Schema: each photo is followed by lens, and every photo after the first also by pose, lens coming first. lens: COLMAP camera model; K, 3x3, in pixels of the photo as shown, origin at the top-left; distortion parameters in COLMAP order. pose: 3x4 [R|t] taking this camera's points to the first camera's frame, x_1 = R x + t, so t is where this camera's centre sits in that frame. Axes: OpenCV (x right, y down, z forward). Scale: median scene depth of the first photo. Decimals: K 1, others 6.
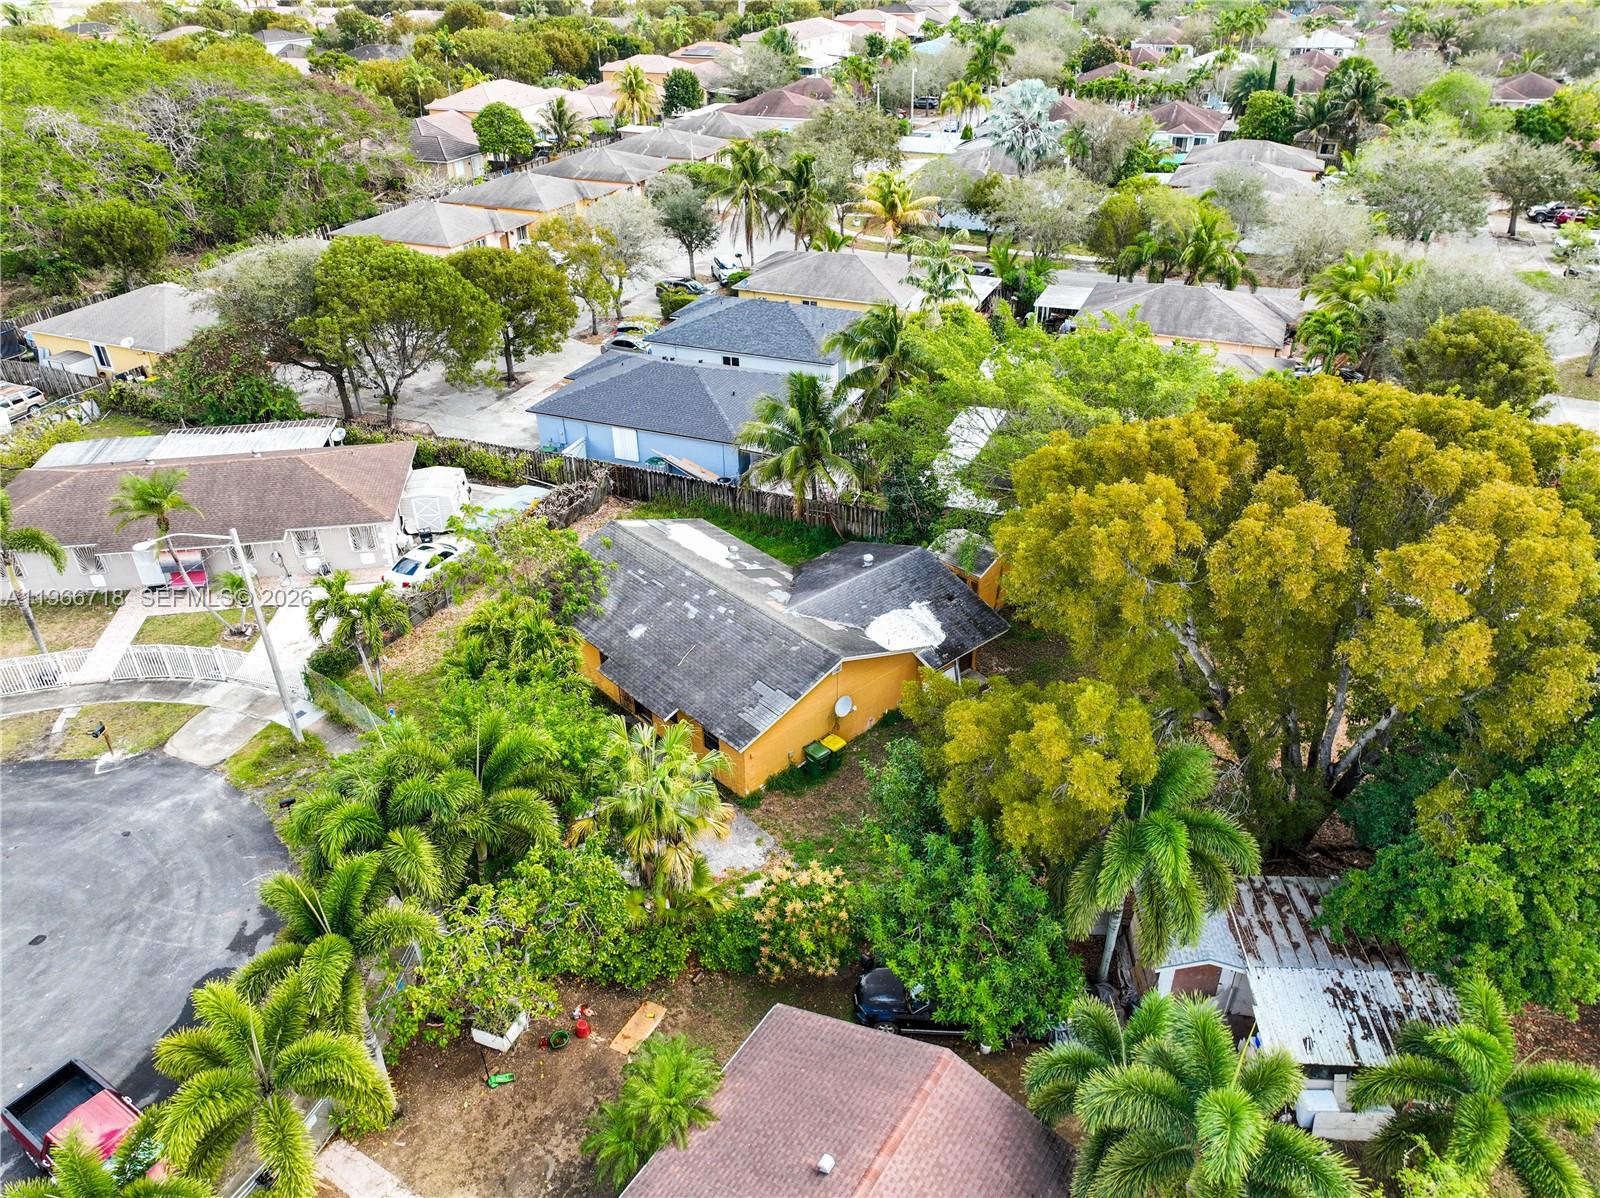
lens RADIAL K [[1108.2, 0, 795.8], [0, 1108.2, 596.5], [0, 0, 1]] dist [0.027568, 0.006544]
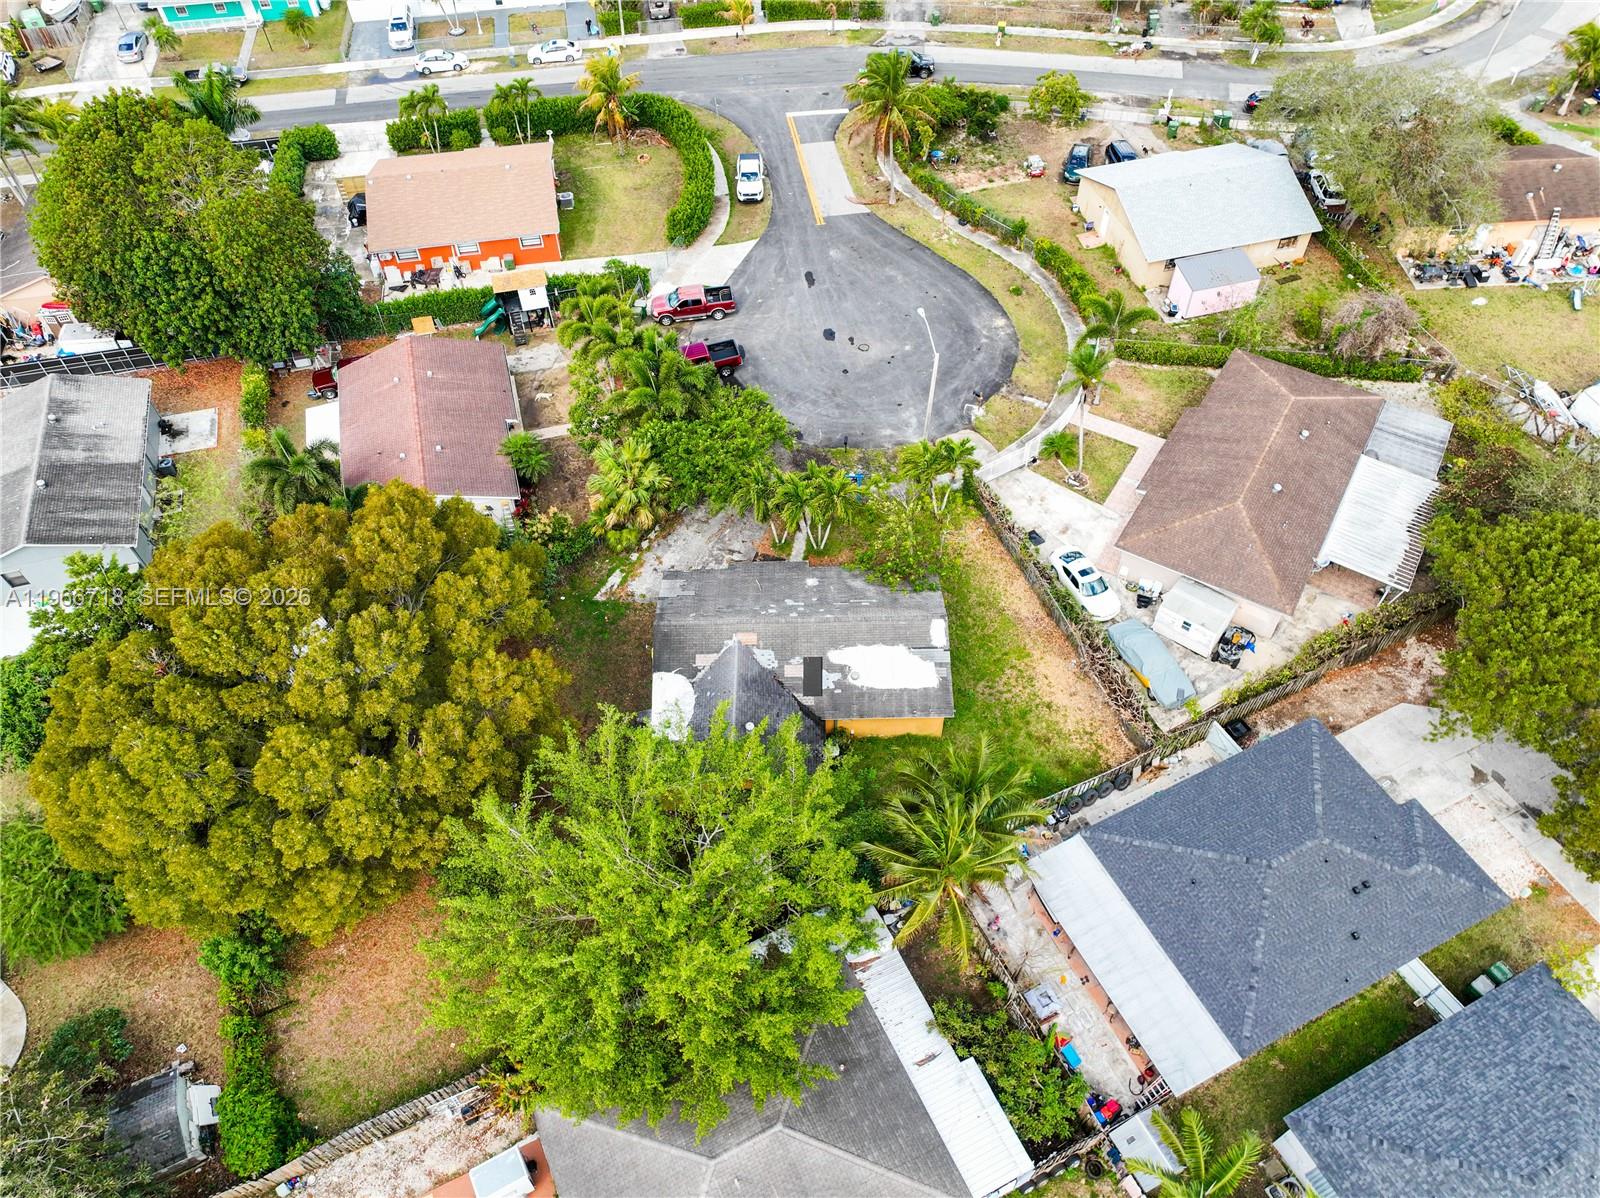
lens RADIAL K [[1108.2, 0, 800.9], [0, 1108.2, 598.8], [0, 0, 1]] dist [0.027568, 0.006544]
pose [[-0.643430, 0.611033, -0.461126, 0.438241], [-0.390245, 0.256407, 0.884287, -1.001722], [0.658565, 0.748929, 0.073472, 0.785535]]
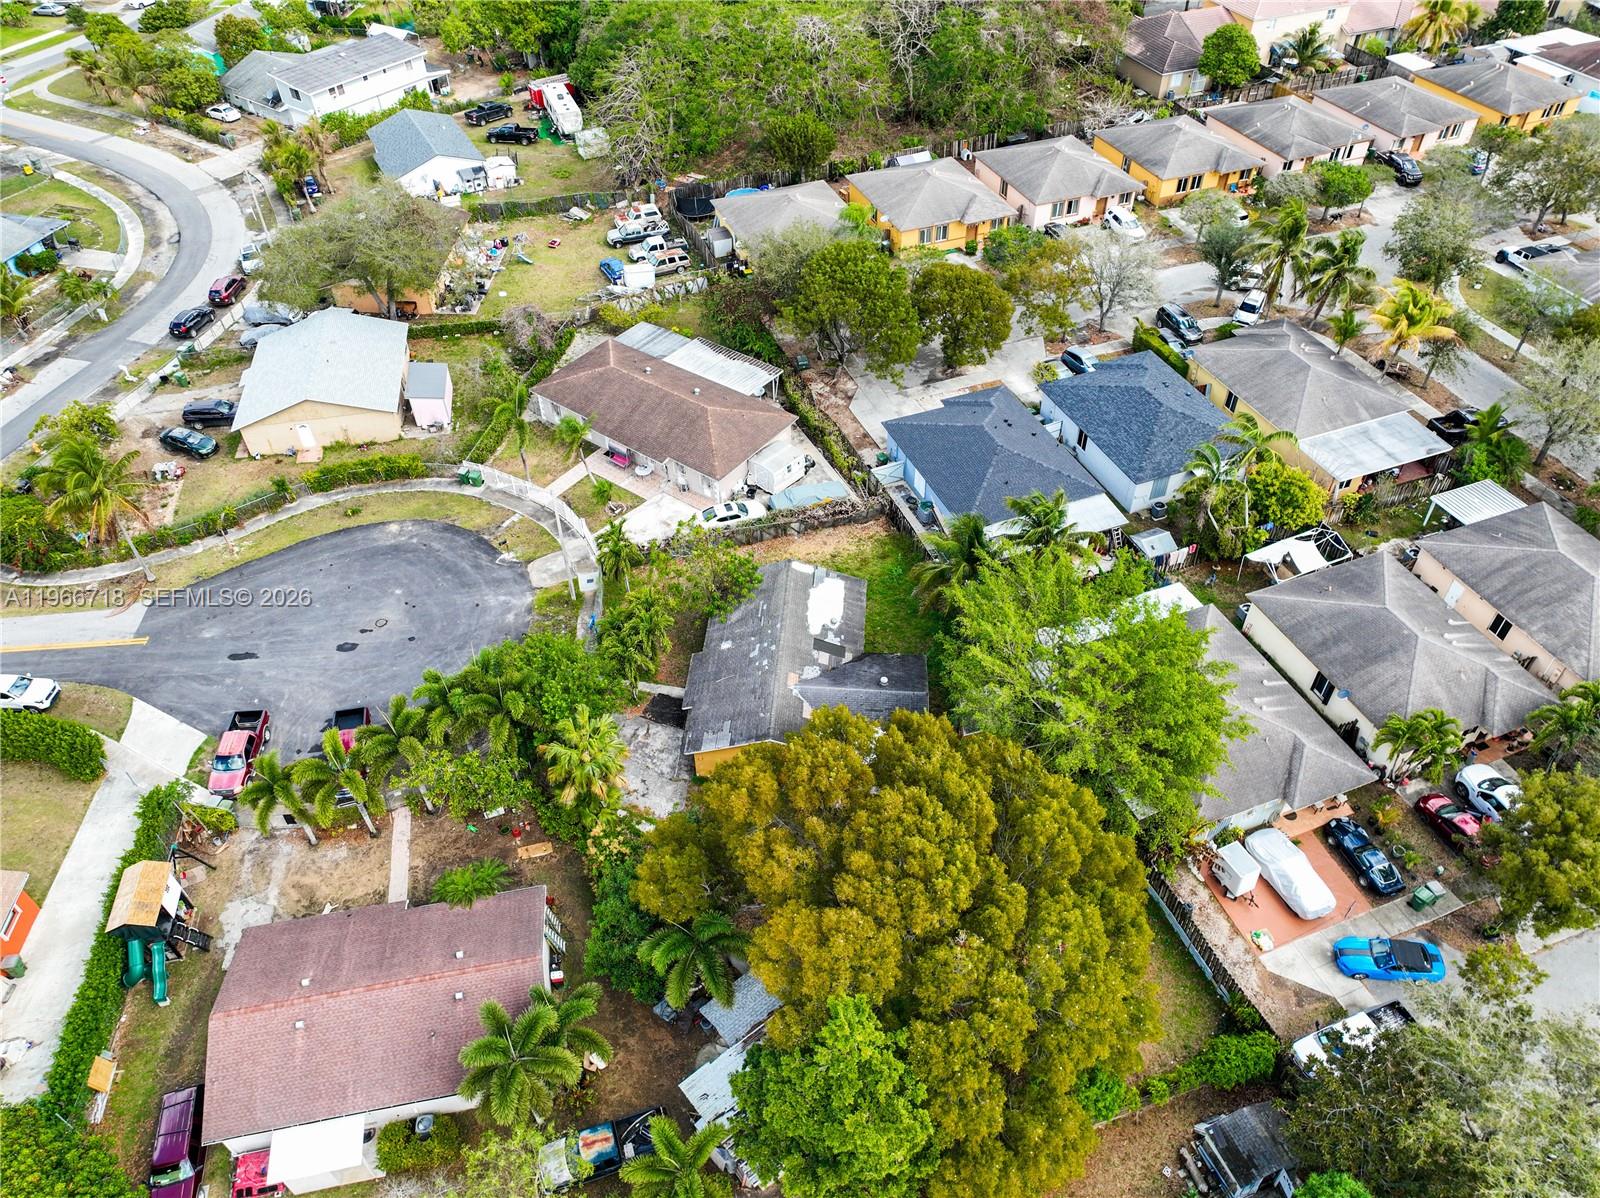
lens RADIAL K [[1108.2, 0, 799.6], [0, 1108.2, 603.0], [0, 0, 1]] dist [0.027568, 0.006544]
pose [[0.699453, 0.500239, -0.510418, 0.596162], [-0.370199, 0.864509, 0.339965, -0.505549], [0.611325, -0.048834, 0.789871, -0.128564]]
